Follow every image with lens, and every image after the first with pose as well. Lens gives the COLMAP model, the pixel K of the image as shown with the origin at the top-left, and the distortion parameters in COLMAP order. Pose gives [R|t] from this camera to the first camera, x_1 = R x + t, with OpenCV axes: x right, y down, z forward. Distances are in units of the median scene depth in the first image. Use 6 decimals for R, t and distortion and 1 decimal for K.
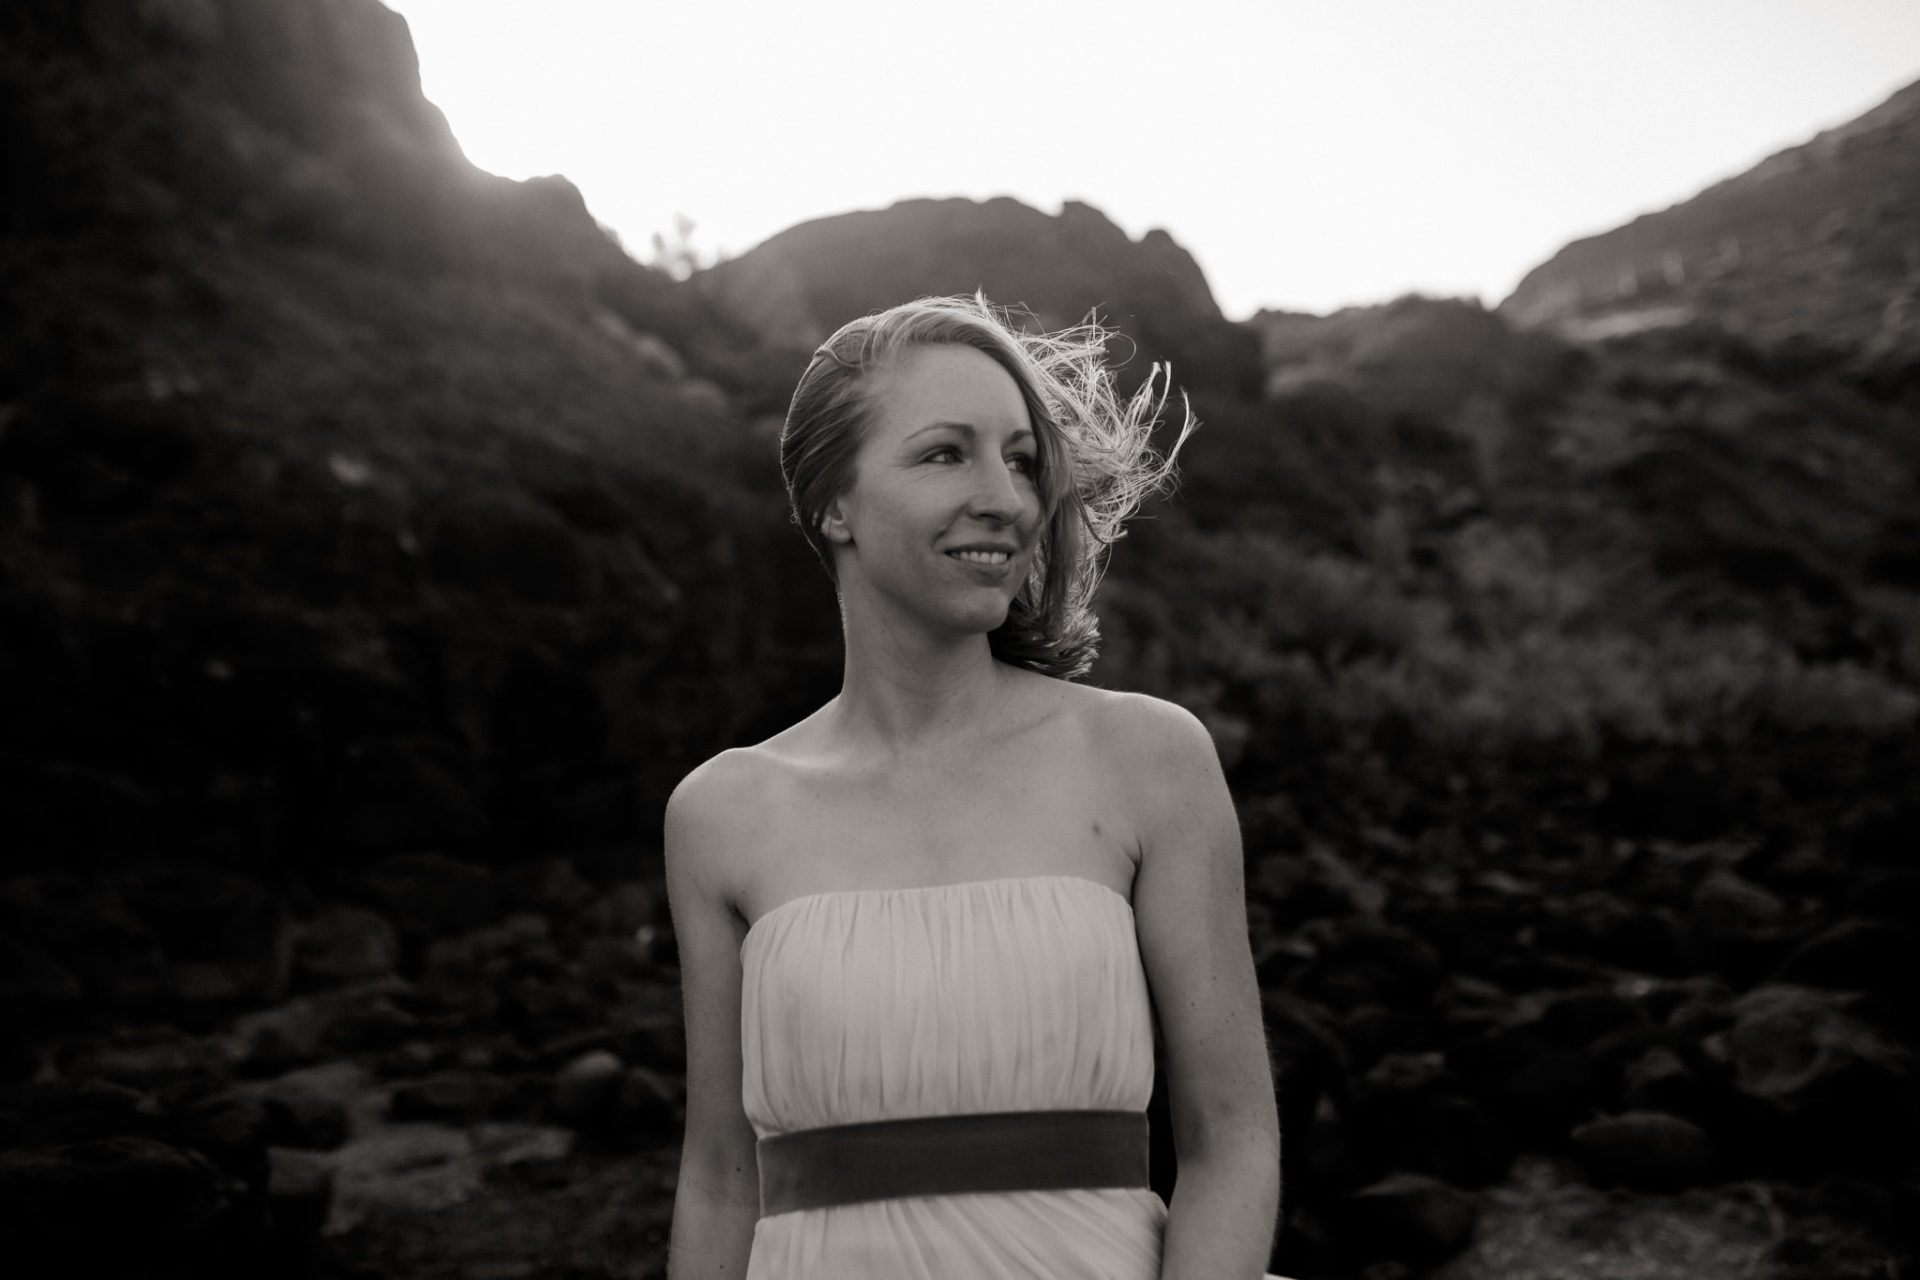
lens RADIAL K [[1786.8, 0, 942.3], [0, 1786.8, 636.6], [0, 0, 1]] dist [0.009550, 0.000000]
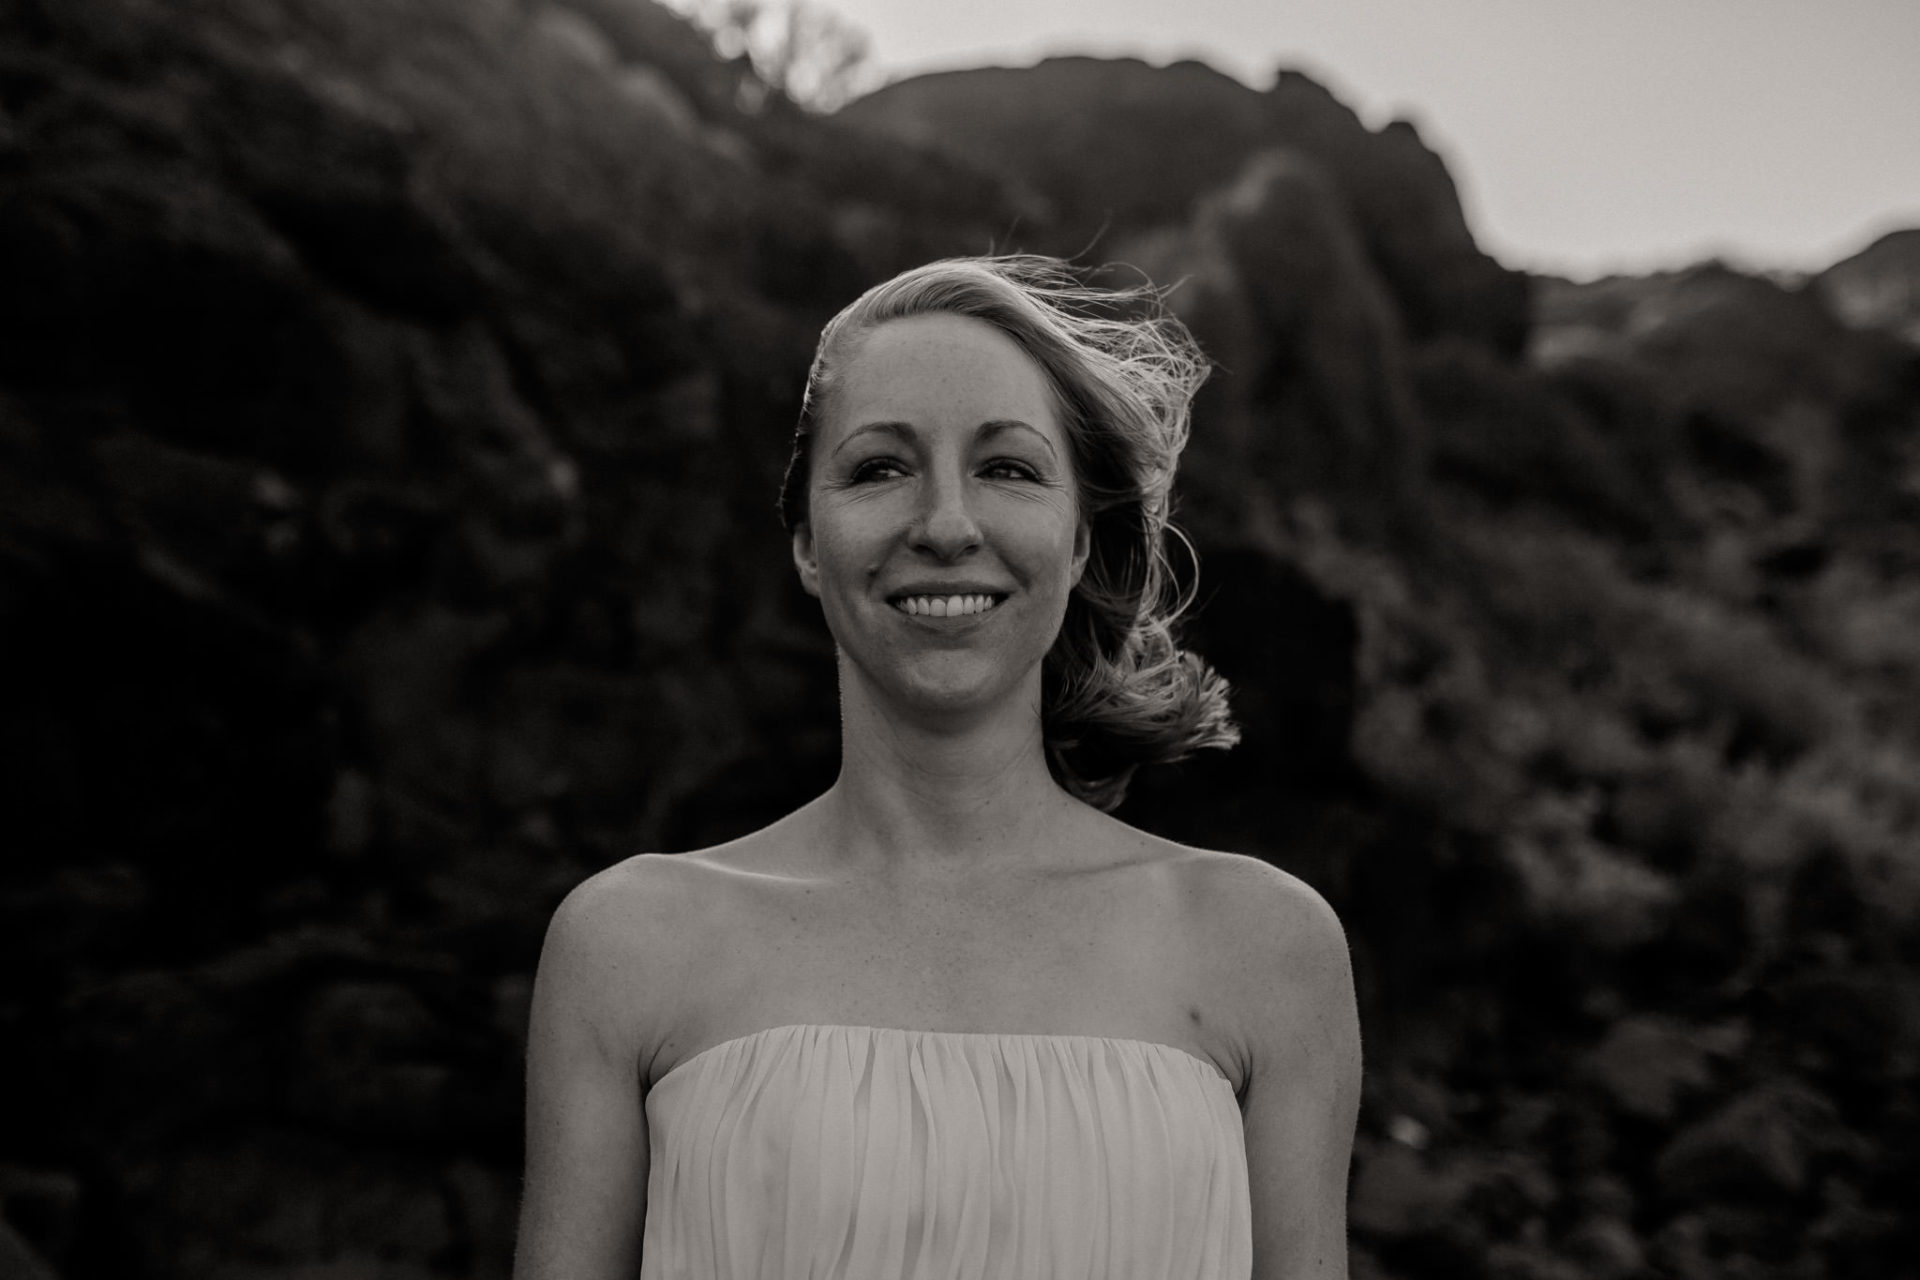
lens RADIAL K [[1786.8, 0, 958.2], [0, 1786.8, 645.2], [0, 0, 1]] dist [0.009550, 0.000000]
pose [[0.993755, 0.109342, -0.022260, -0.023607], [-0.109323, 0.994004, 0.002068, 0.003137], [0.022353, 0.000378, 0.999750, 0.334490]]
